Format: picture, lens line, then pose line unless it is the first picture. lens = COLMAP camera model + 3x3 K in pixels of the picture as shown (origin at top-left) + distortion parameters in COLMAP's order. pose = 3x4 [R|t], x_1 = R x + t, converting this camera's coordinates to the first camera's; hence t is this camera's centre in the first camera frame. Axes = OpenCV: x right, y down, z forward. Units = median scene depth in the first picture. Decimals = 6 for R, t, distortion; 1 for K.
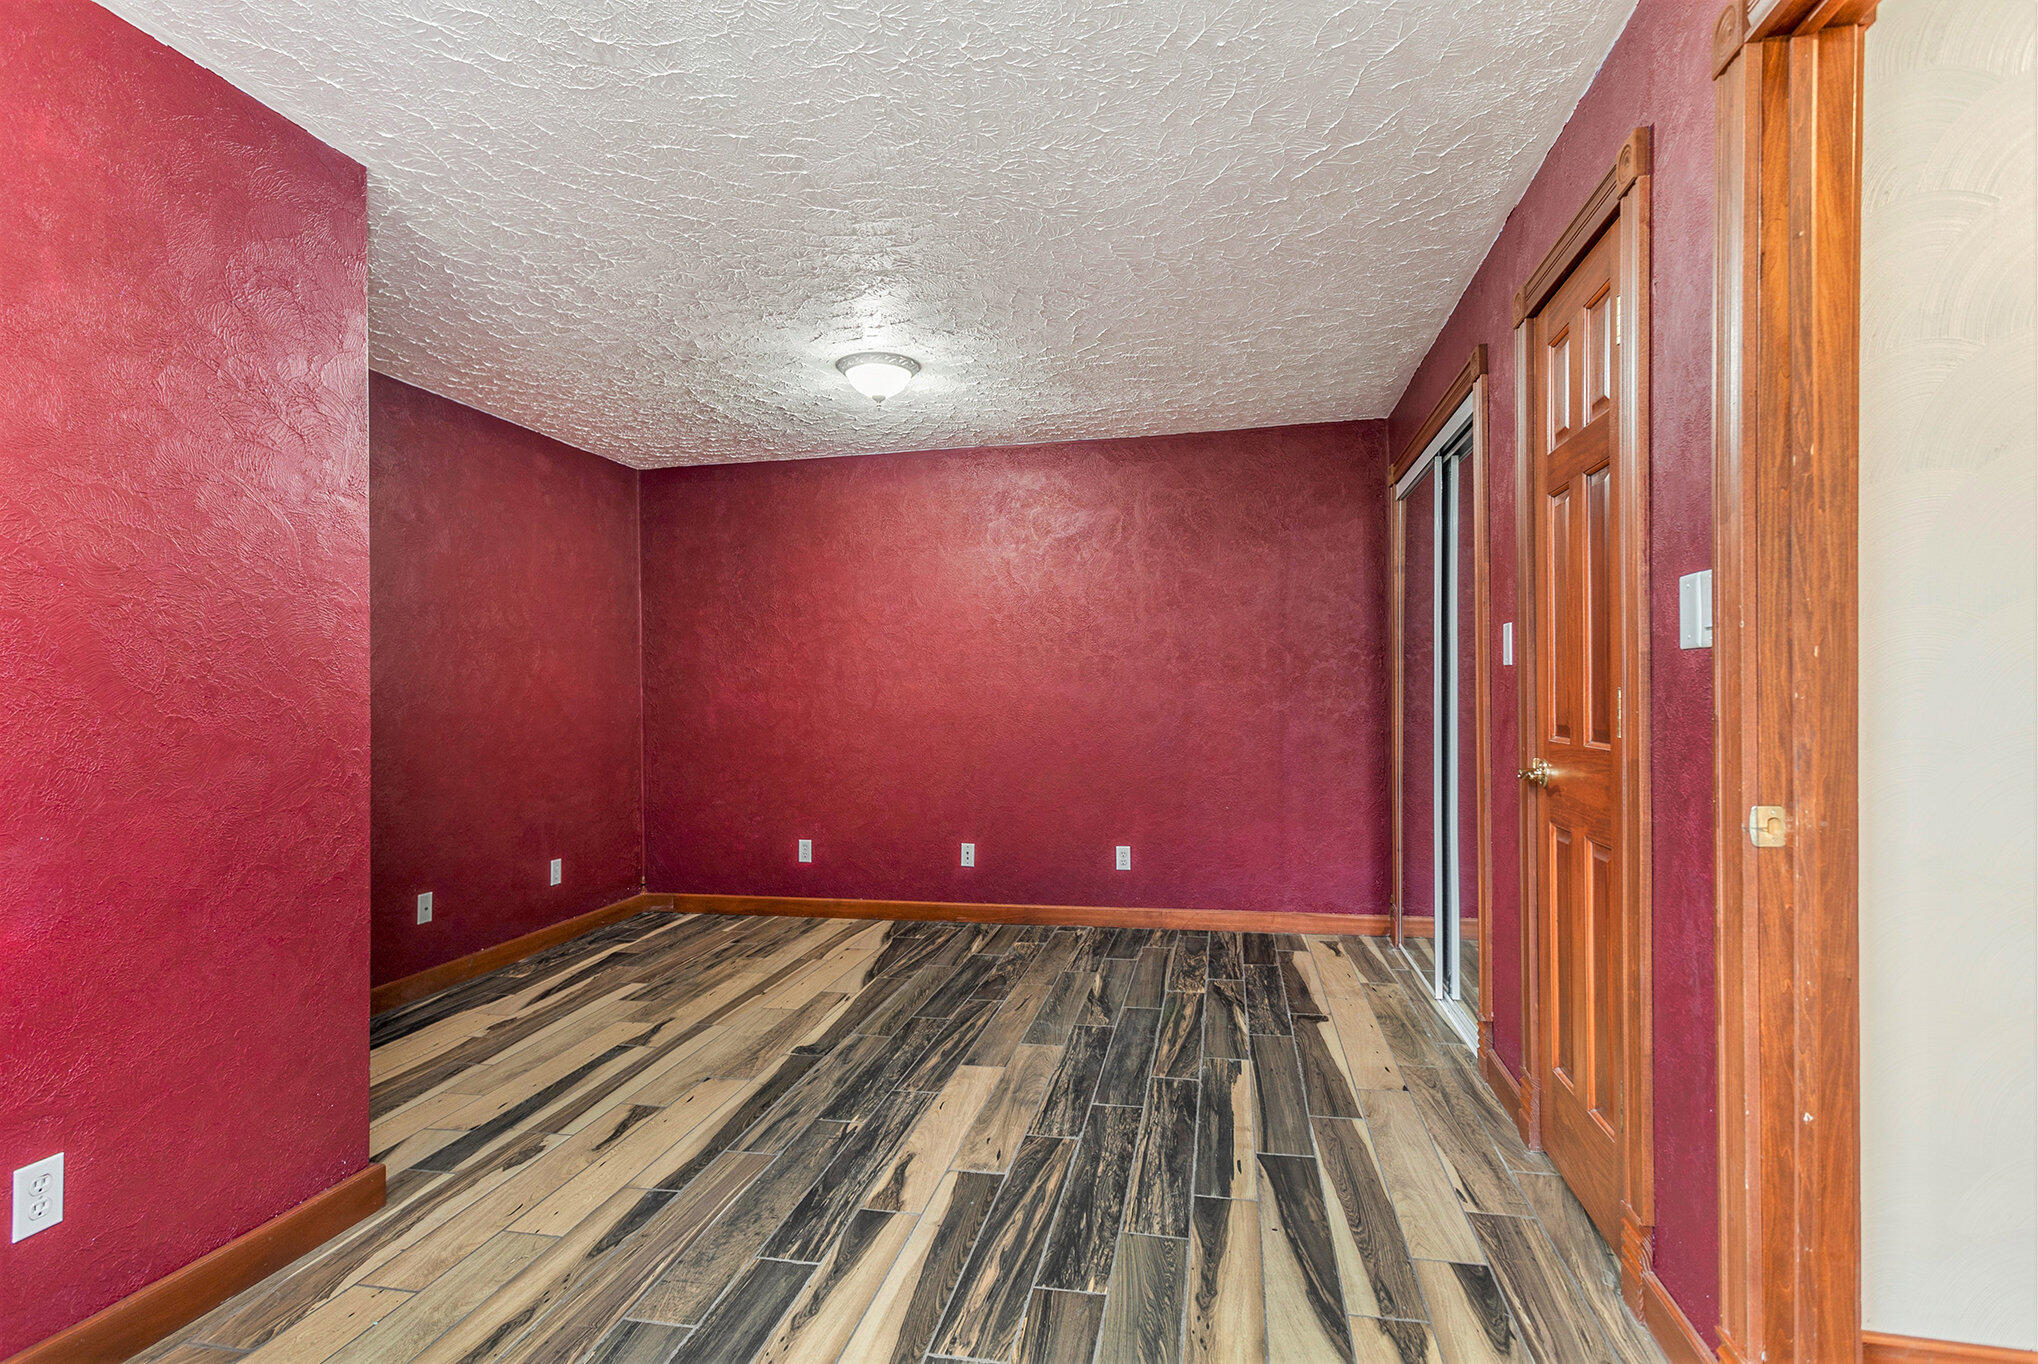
lens RADIAL K [[977.9, 0, 1007.3], [0, 977.9, 696.1], [0, 0, 1]] dist [0.003651, 0.000789]
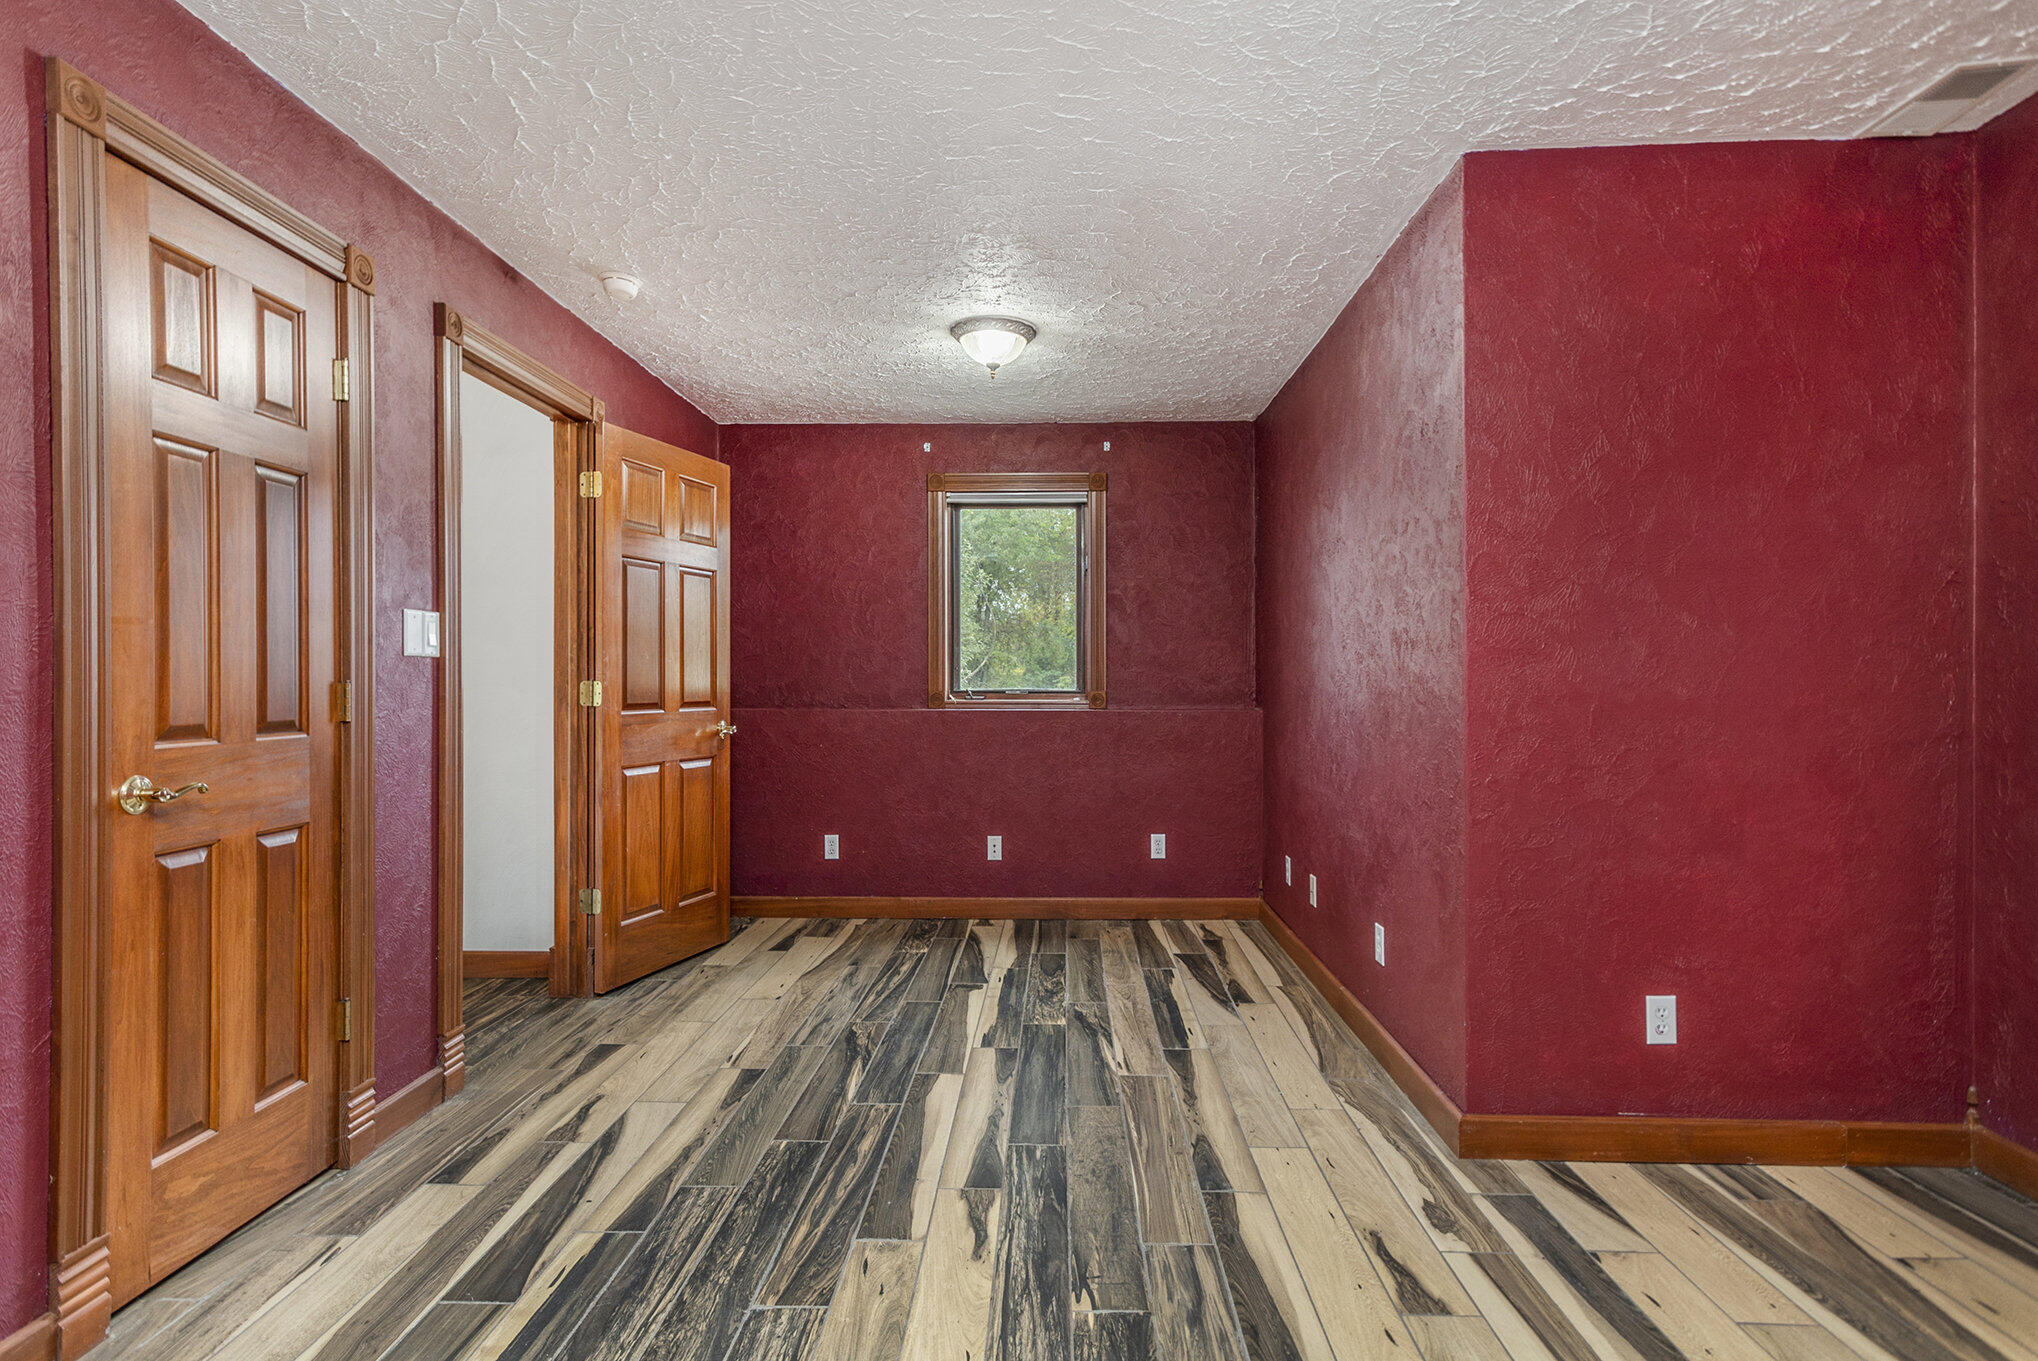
lens RADIAL K [[968.0, 0, 1016.6], [0, 968.0, 670.9], [0, 0, 1]] dist [0.001899, 0.000664]
pose [[-0.982933, 0.018191, -0.183060, 0.006081], [0.018595, 0.999827, -0.000490, -0.004853], [0.183020, -0.003886, -0.983102, 1.944609]]
